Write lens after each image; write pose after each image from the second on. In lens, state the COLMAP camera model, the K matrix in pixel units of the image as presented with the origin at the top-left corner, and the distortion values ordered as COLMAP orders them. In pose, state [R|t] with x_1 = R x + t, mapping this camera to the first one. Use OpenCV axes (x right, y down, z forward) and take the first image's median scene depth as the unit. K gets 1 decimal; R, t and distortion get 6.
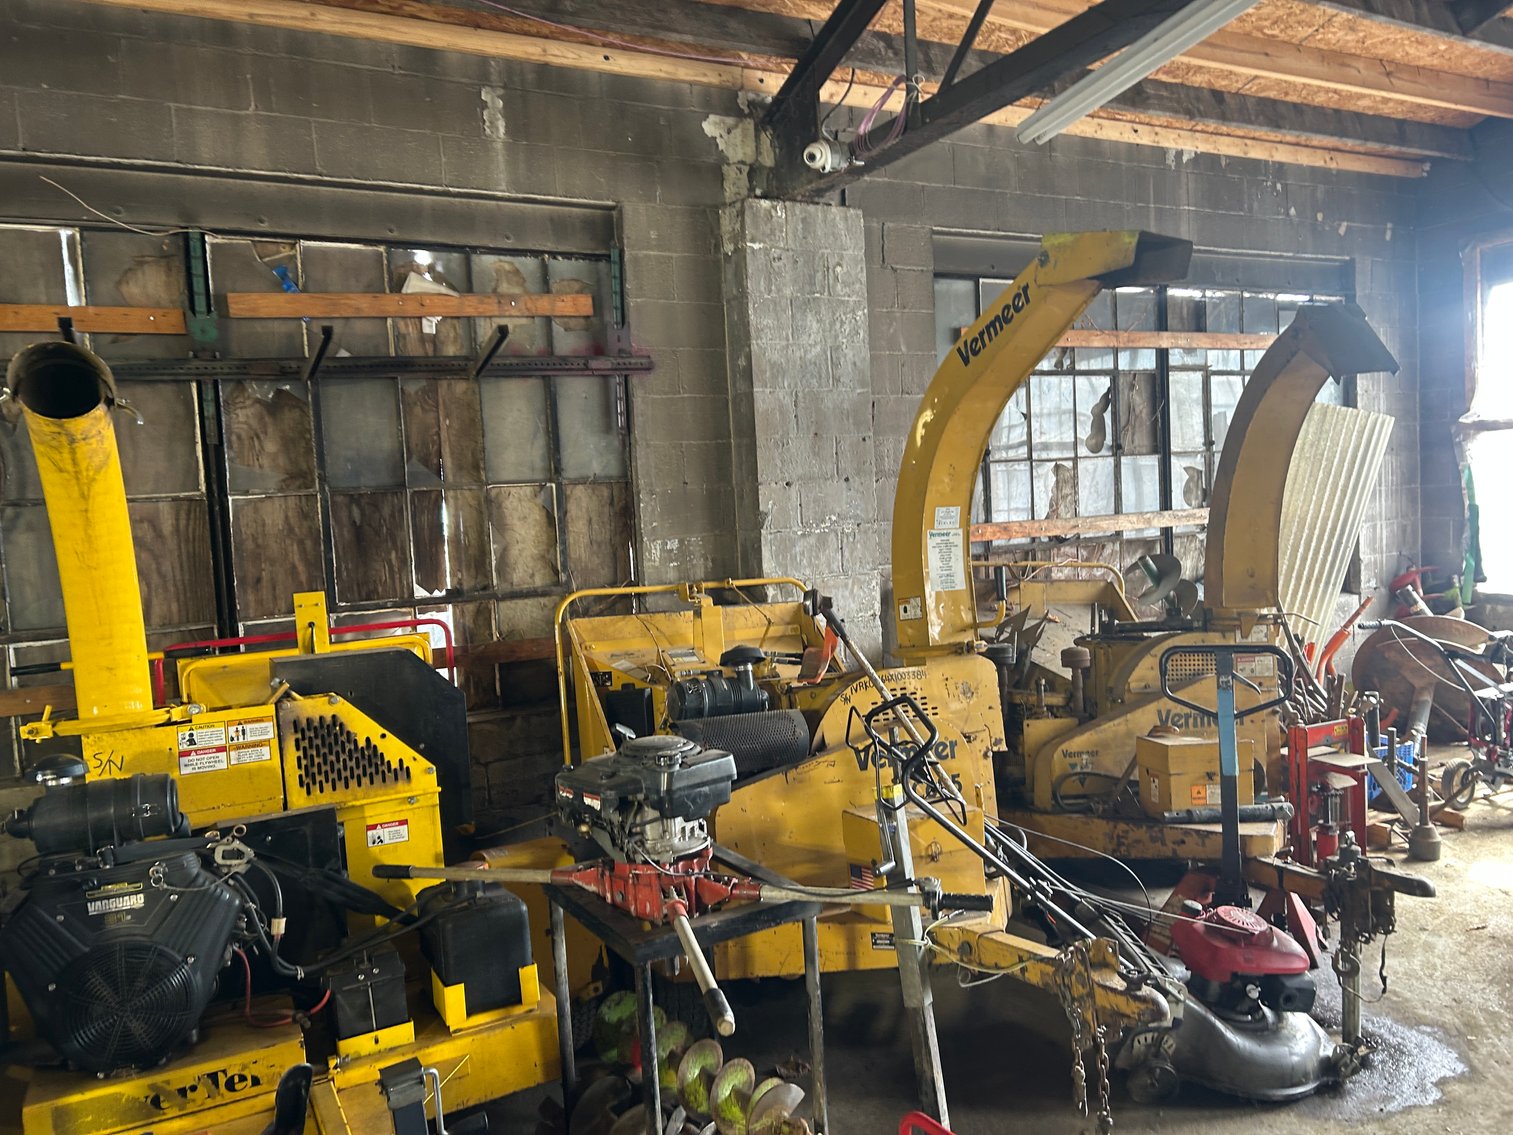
lens RADIAL K [[1151.7, 0, 757.2], [0, 1151.7, 577.9], [0, 0, 1]] dist [0.045061, -0.044764]
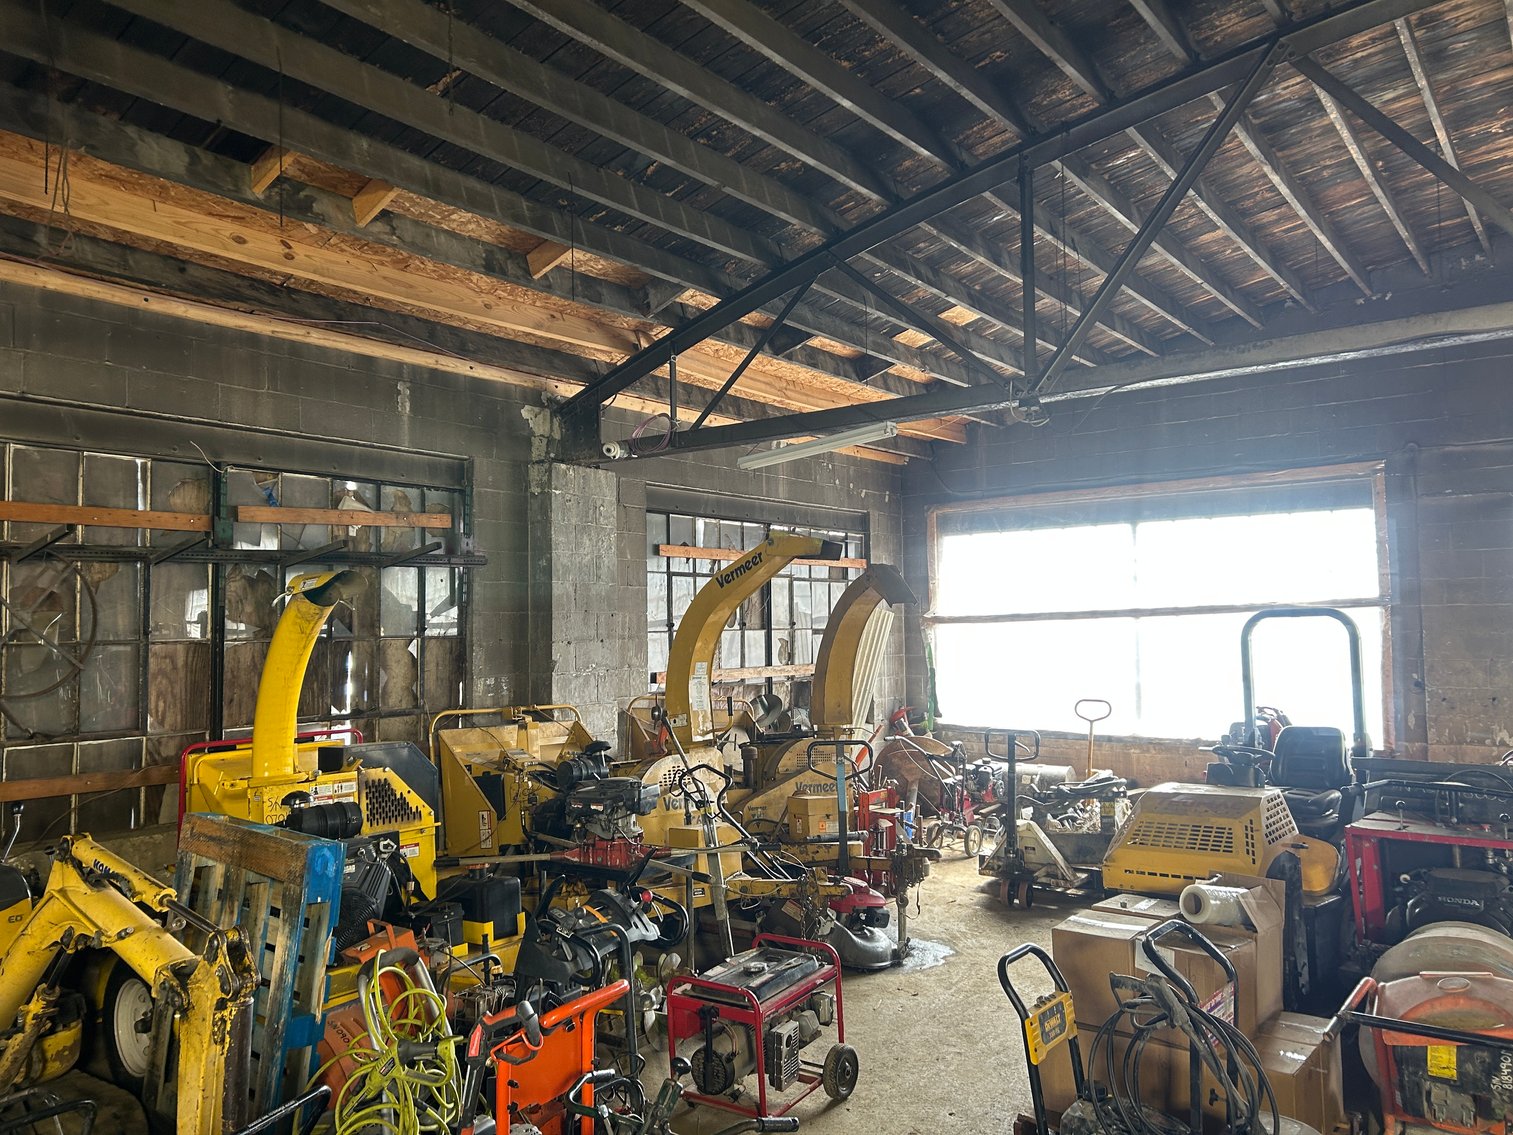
lens RADIAL K [[1151.7, 0, 756.5], [0, 1151.7, 561.5], [0, 0, 1]] dist [0.045061, -0.044764]
pose [[0.912757, 0.063154, 0.403593, -0.404454], [-0.006063, 0.989963, -0.141196, 0.028733], [-0.408459, 0.126430, 0.903978, -0.551725]]
